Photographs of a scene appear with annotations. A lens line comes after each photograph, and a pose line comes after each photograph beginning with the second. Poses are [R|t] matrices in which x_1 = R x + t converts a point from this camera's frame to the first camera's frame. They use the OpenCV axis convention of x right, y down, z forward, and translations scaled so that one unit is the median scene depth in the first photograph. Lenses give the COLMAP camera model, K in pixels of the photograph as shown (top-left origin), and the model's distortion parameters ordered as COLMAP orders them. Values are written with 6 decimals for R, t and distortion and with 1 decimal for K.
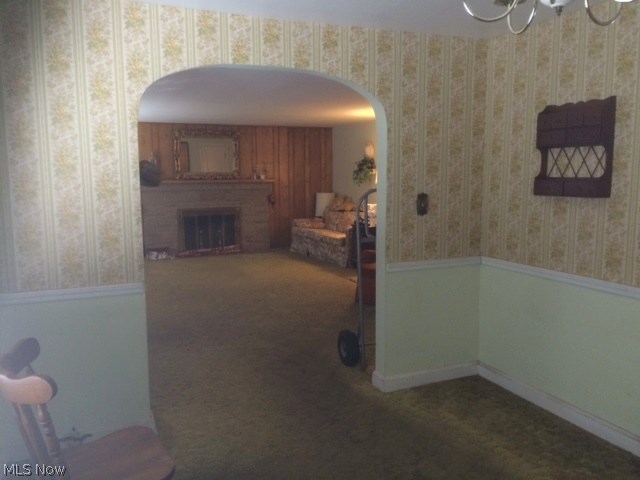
lens RADIAL K [[553.6, 0, 321.2], [0, 553.6, 238.7], [0, 0, 1]] dist [0.057003, -0.059796]
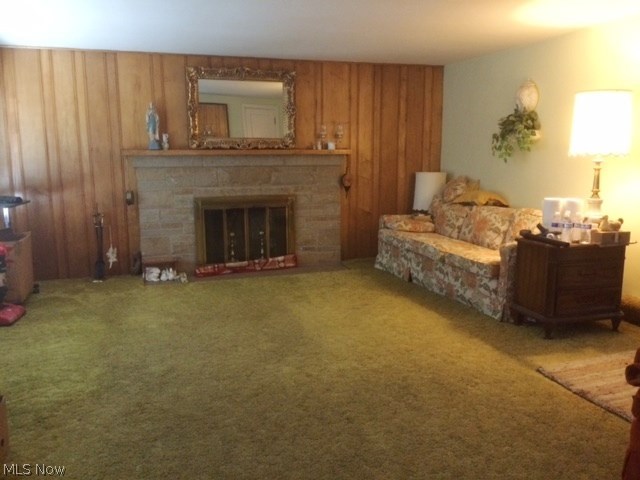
lens RADIAL K [[553.6, 0, 320.1], [0, 553.6, 241.7], [0, 0, 1]] dist [0.057003, -0.059796]
pose [[0.995506, 0.019804, -0.092599, -0.061467], [-0.015232, 0.998642, 0.049820, -0.036723], [0.093460, -0.048186, 0.994456, 0.395360]]
